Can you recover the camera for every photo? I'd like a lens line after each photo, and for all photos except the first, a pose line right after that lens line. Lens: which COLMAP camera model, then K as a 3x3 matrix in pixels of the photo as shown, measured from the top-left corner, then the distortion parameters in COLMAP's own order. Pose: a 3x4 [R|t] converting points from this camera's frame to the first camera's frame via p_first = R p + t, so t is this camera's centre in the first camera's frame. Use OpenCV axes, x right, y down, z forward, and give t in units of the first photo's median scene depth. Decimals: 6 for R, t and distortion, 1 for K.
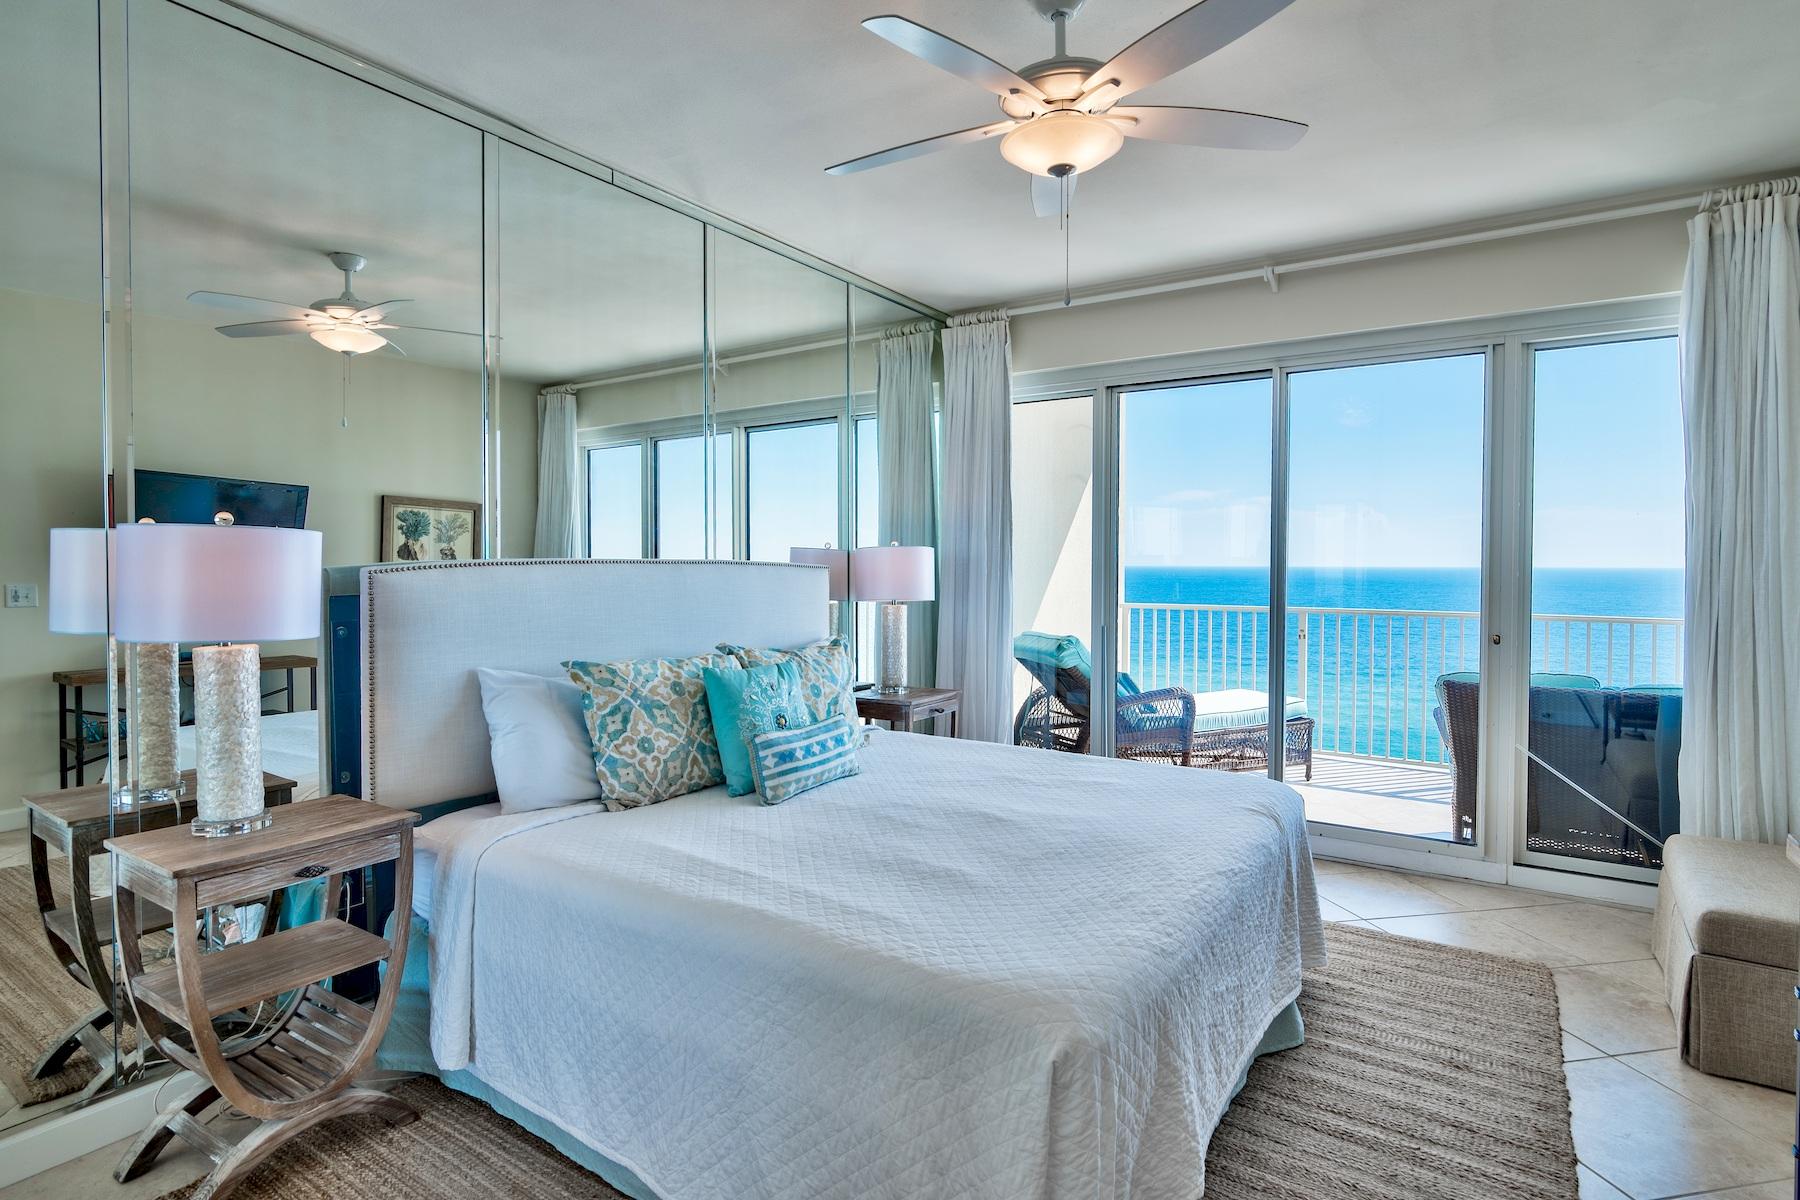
lens RADIAL K [[919.0, 0, 891.0], [0, 919.0, 588.8], [0, 0, 1]] dist [-0.000763, -0.000342]
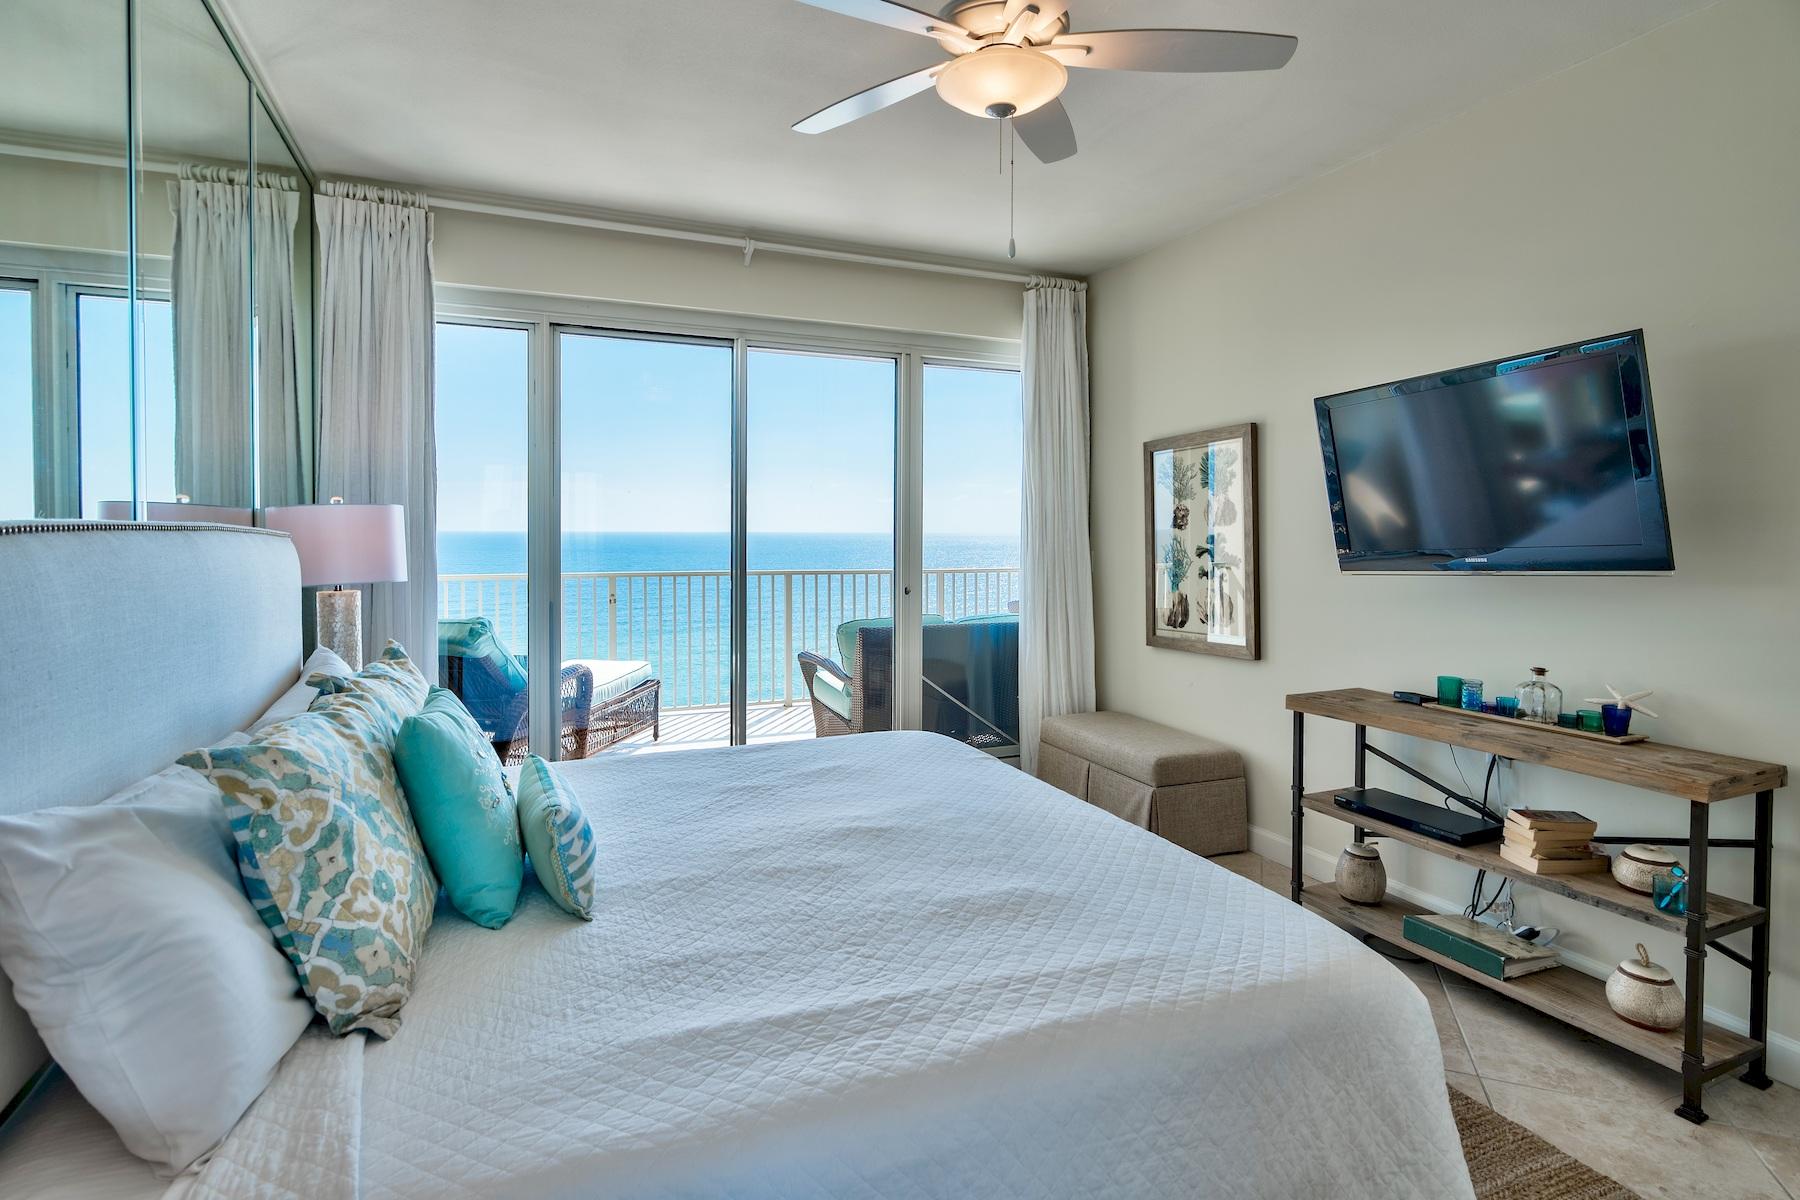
lens RADIAL K [[919.0, 0, 831.6], [0, 919.0, 548.2], [0, 0, 1]] dist [-0.000763, -0.000342]
pose [[0.548442, -0.017949, 0.835996, -0.553827], [0.021960, 0.999734, 0.007058, -0.016308], [-0.835900, 0.014488, 0.548691, 0.505950]]
